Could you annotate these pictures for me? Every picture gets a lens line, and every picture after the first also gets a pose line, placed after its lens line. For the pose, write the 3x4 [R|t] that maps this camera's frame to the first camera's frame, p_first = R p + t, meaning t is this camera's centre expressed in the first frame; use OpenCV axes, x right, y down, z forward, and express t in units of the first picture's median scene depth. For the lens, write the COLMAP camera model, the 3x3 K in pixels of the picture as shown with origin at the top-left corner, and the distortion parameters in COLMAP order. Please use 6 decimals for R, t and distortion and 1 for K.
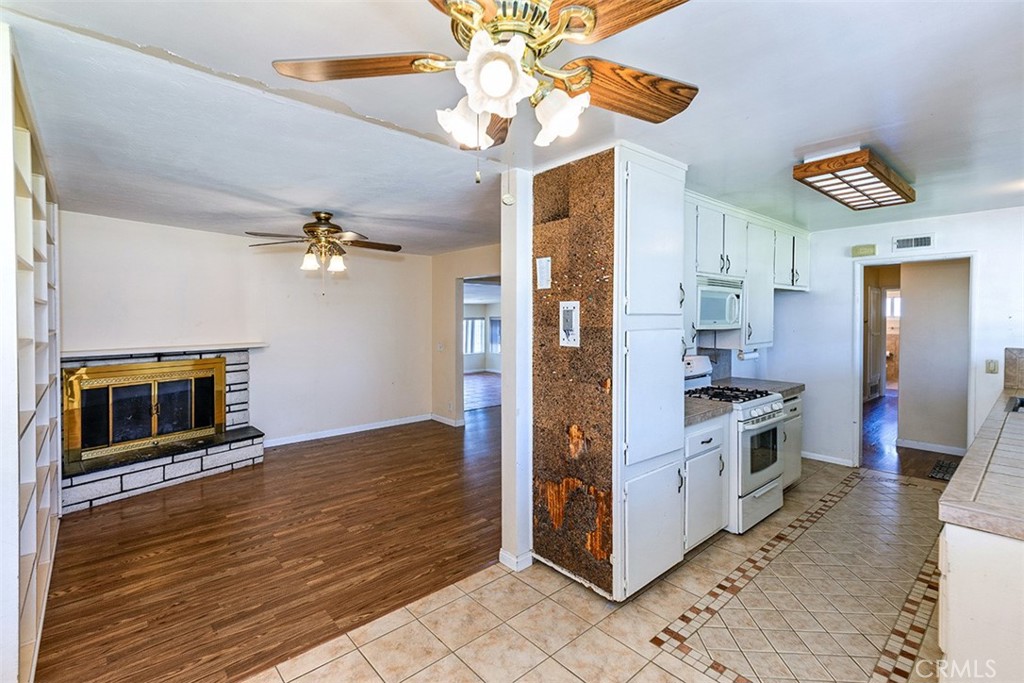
lens RADIAL K [[466.0, 0, 478.4], [0, 466.0, 324.3], [0, 0, 1]] dist [0.011007, -0.006365]
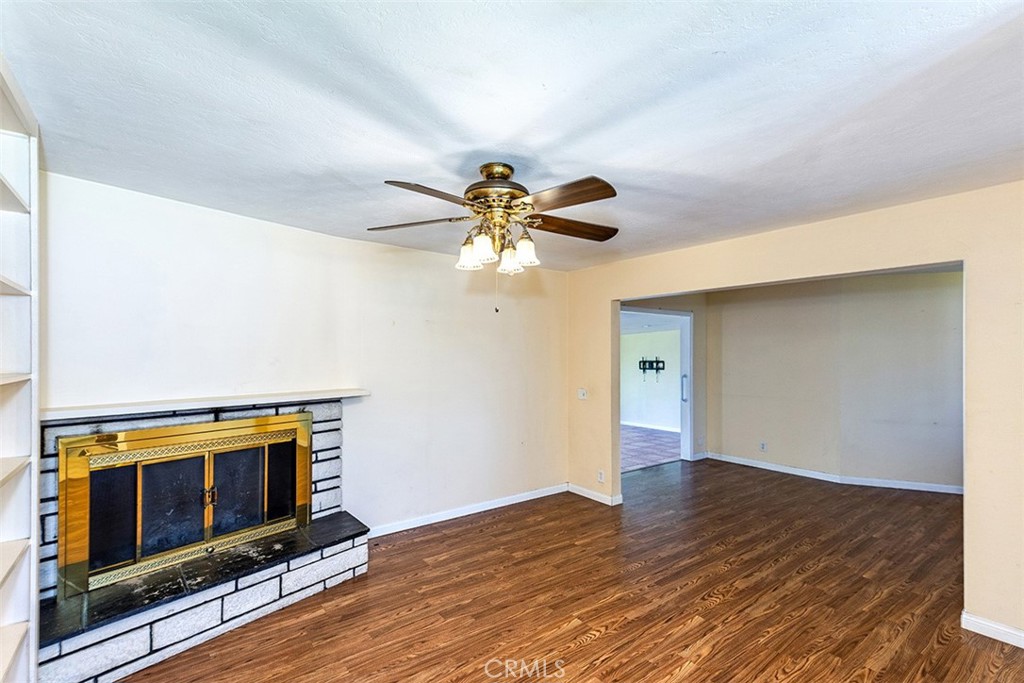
lens RADIAL K [[466.0, 0, 501.0], [0, 466.0, 357.0], [0, 0, 1]] dist [0.011007, -0.006365]
pose [[0.998473, 0.001664, -0.055215, -0.280984], [-0.002490, 0.999886, -0.014884, 0.001015], [0.055184, 0.014999, 0.998364, 0.414066]]
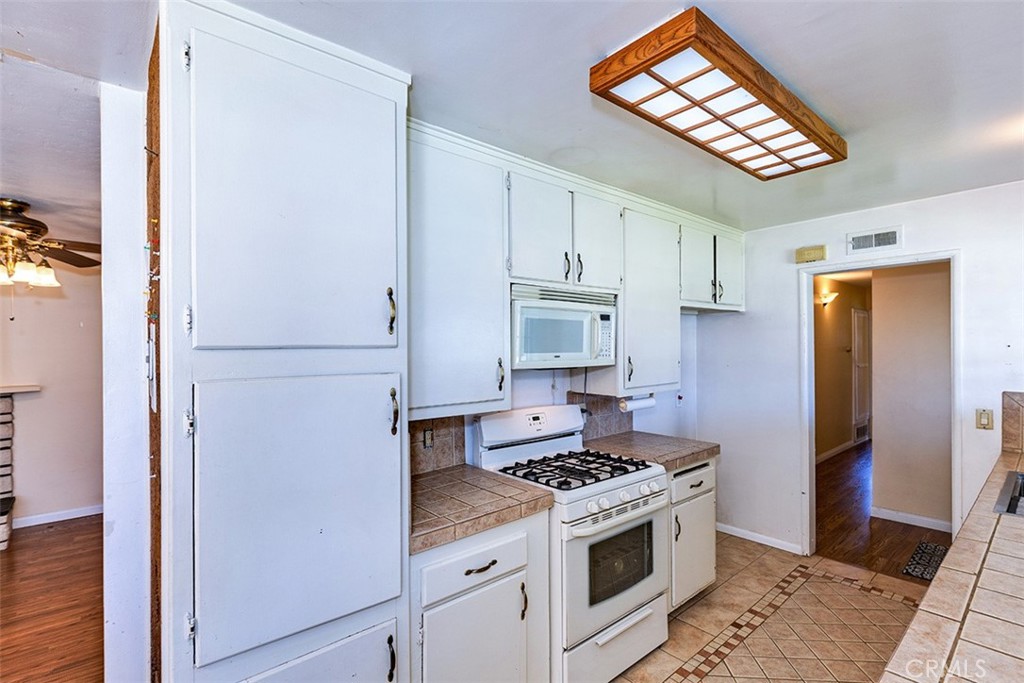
lens RADIAL K [[466.0, 0, 511.4], [0, 466.0, 347.5], [0, 0, 1]] dist [0.011007, -0.006365]
pose [[0.999868, -0.006388, 0.014963, 0.368128], [0.006606, 0.999872, -0.014585, -0.007017], [-0.014868, 0.014682, 0.999782, 0.302463]]
